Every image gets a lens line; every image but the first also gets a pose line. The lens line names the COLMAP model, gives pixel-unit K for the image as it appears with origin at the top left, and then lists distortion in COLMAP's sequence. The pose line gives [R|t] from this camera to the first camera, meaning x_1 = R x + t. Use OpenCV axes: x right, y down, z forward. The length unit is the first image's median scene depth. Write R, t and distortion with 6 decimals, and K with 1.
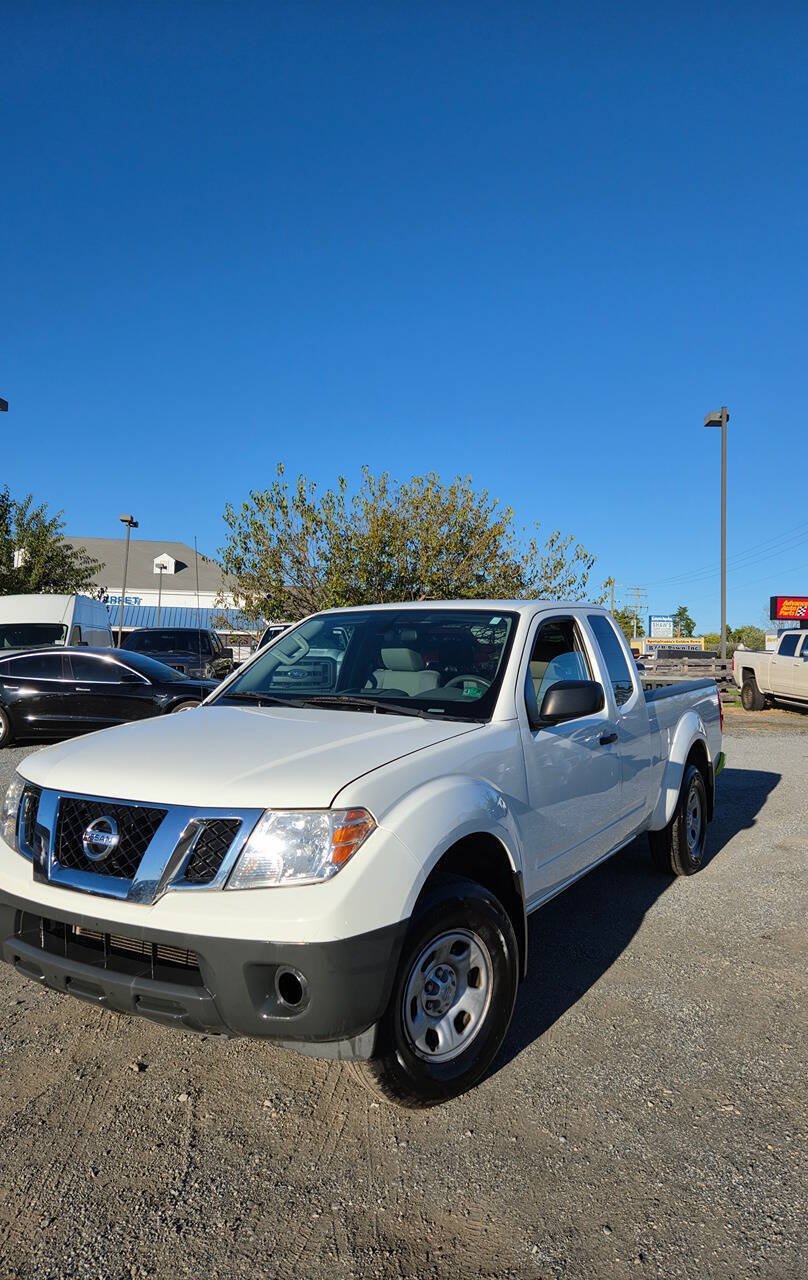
lens RADIAL K [[860.4, 0, 404.7], [0, 860.4, 640.5], [0, 0, 1]] dist [0.064833, -0.057561]
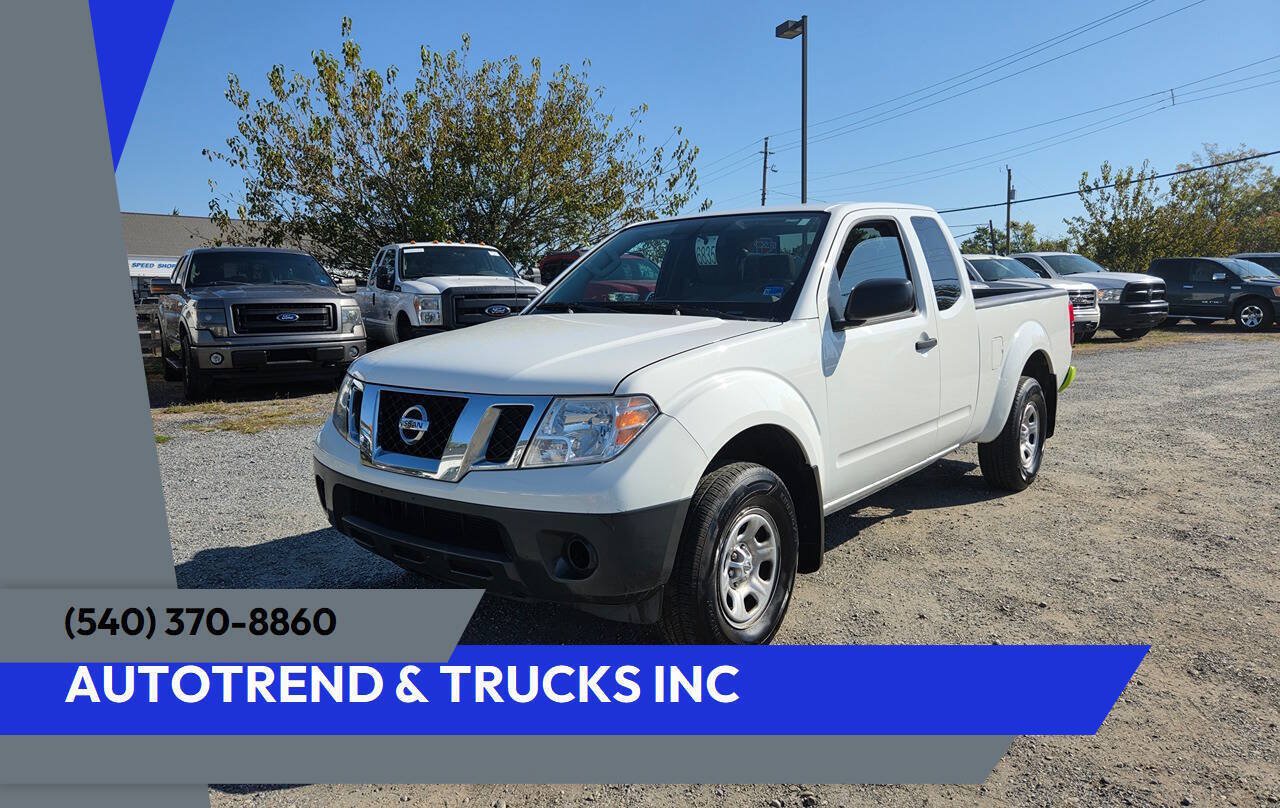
lens RADIAL K [[860.4, 0, 623.6], [0, 860.4, 389.7], [0, 0, 1]] dist [0.064833, -0.057561]
pose [[0.987288, -0.004447, -0.158877, 0.072054], [0.024683, 0.991771, 0.125622, 0.045569], [0.157011, -0.127947, 0.979274, -0.015670]]
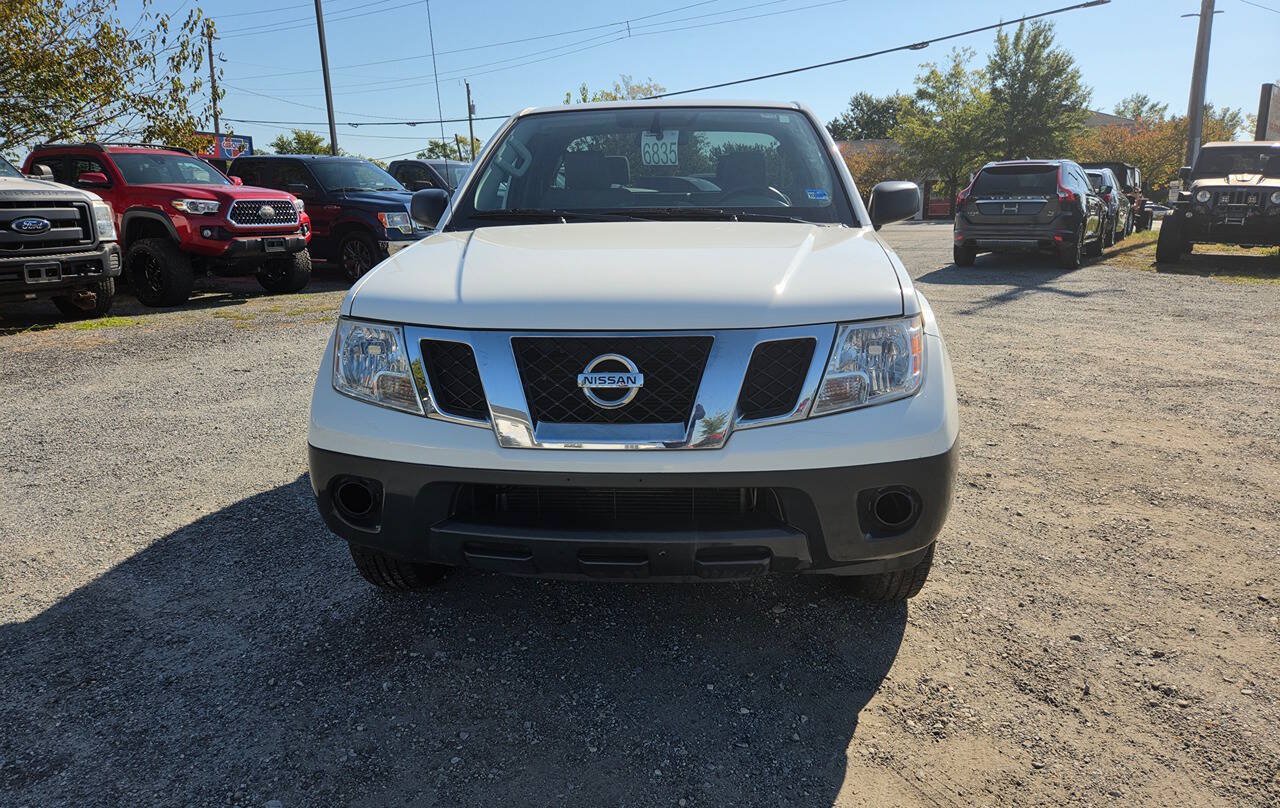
lens RADIAL K [[860.4, 0, 642.6], [0, 860.4, 410.8], [0, 0, 1]] dist [0.064833, -0.057561]
pose [[0.893441, -0.125008, 0.431434, -0.564368], [0.012034, 0.966810, 0.255212, 0.047384], [-0.449018, -0.222825, 0.865293, 0.263504]]
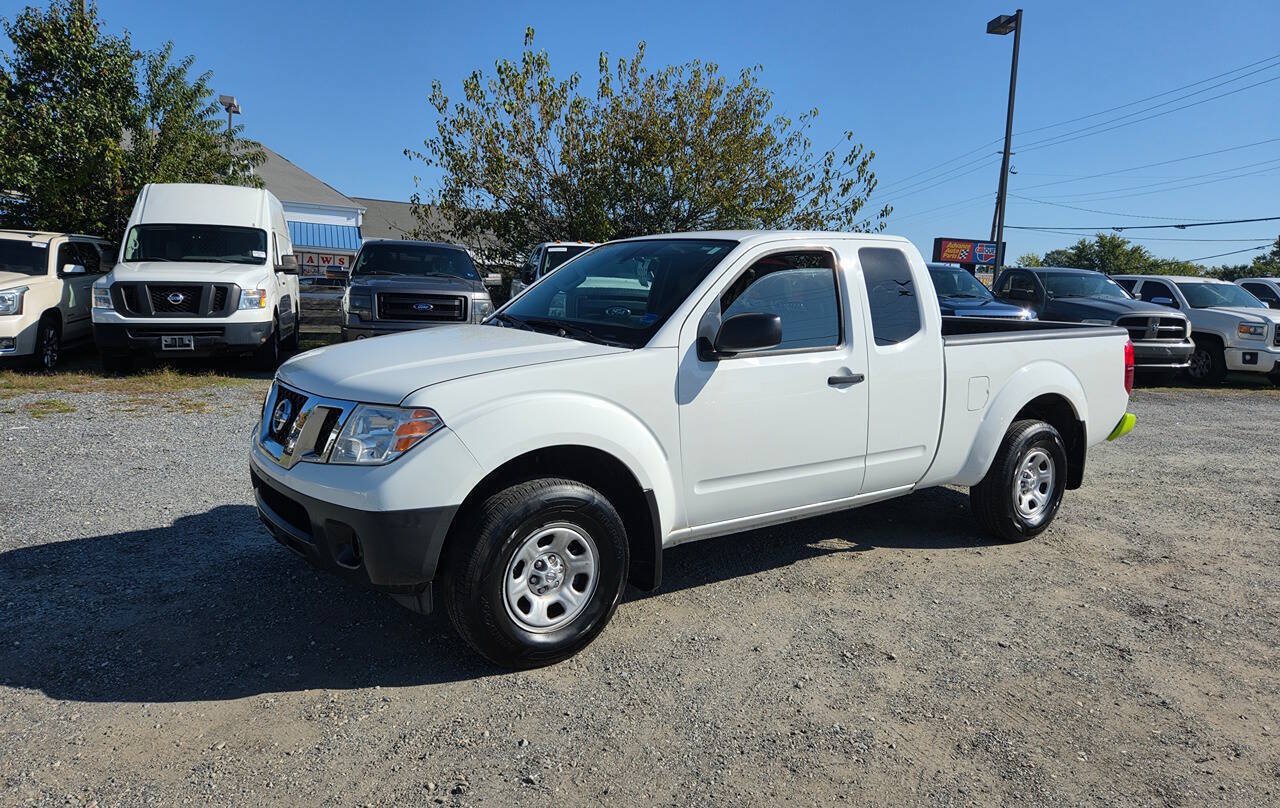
lens RADIAL K [[860.4, 0, 632.3], [0, 860.4, 390.9], [0, 0, 1]] dist [0.064833, -0.057561]
pose [[0.917063, 0.075012, -0.391622, 0.518847], [-0.025155, 0.991073, 0.130926, 0.010786], [0.397947, -0.110216, 0.910764, 0.048785]]
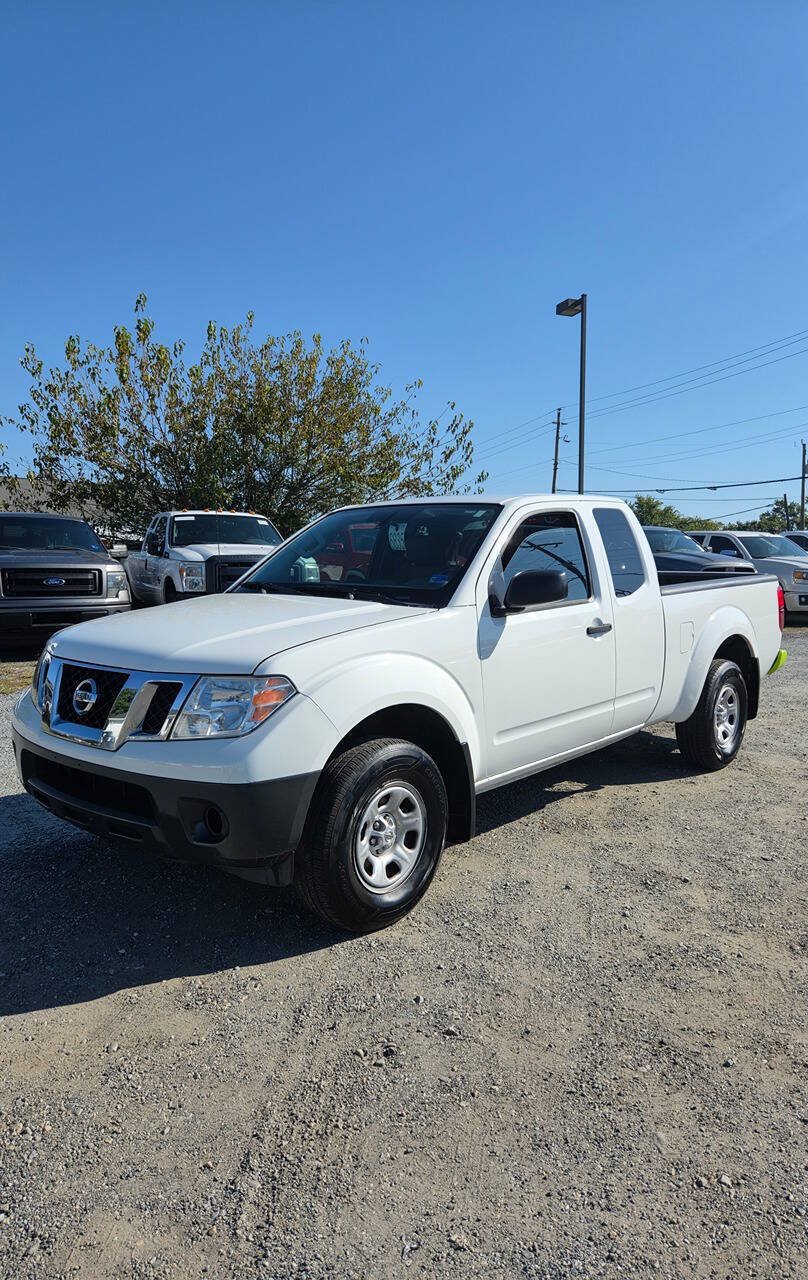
lens RADIAL K [[860.4, 0, 397.2], [0, 860.4, 622.2], [0, 0, 1]] dist [0.064833, -0.057561]
pose [[0.982656, 0.012407, -0.185022, 0.249497], [0.004158, 0.996034, 0.088873, 0.017519], [0.185391, -0.088101, 0.978708, -0.069424]]
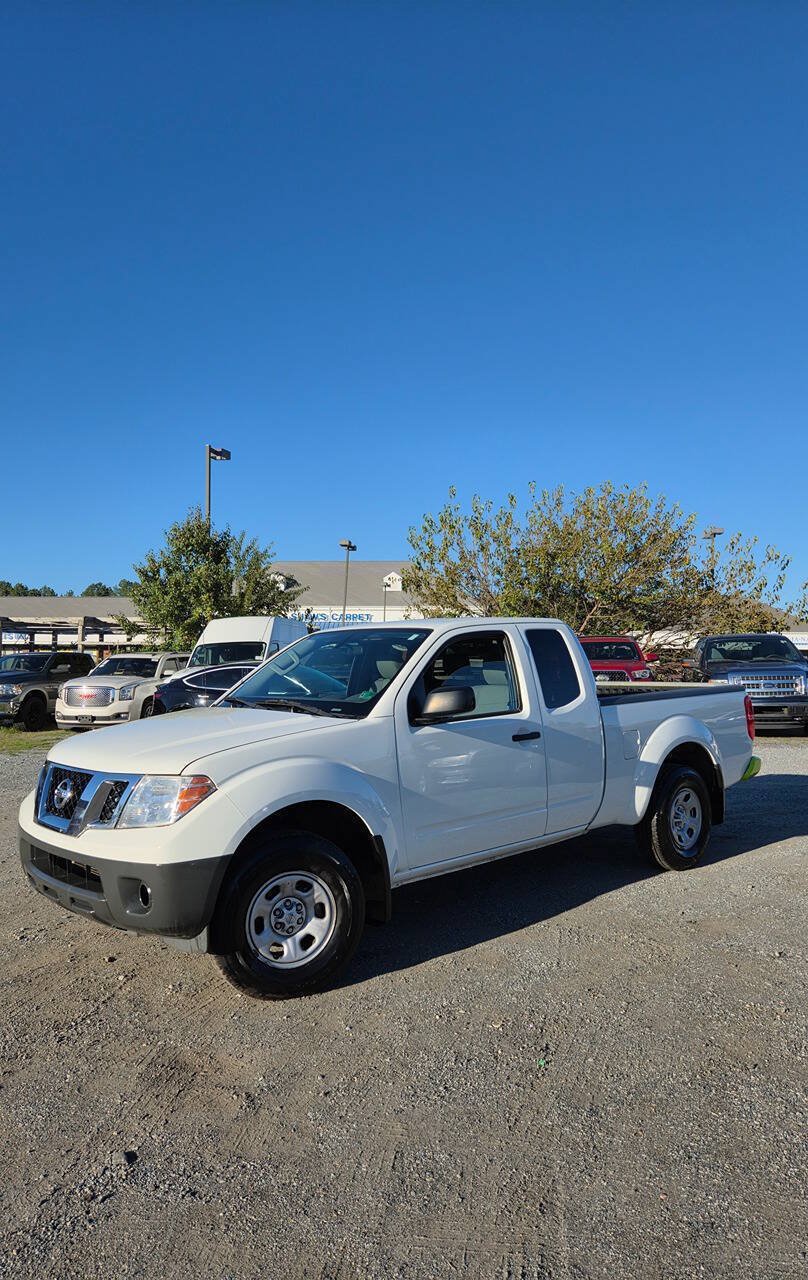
lens RADIAL K [[860.4, 0, 376.5], [0, 860.4, 628.2], [0, 0, 1]] dist [0.064833, -0.057561]
pose [[0.951997, -0.027459, -0.304874, 0.529857], [0.019190, 0.999363, -0.030086, -0.000174], [0.305506, 0.022792, 0.951917, -0.219745]]
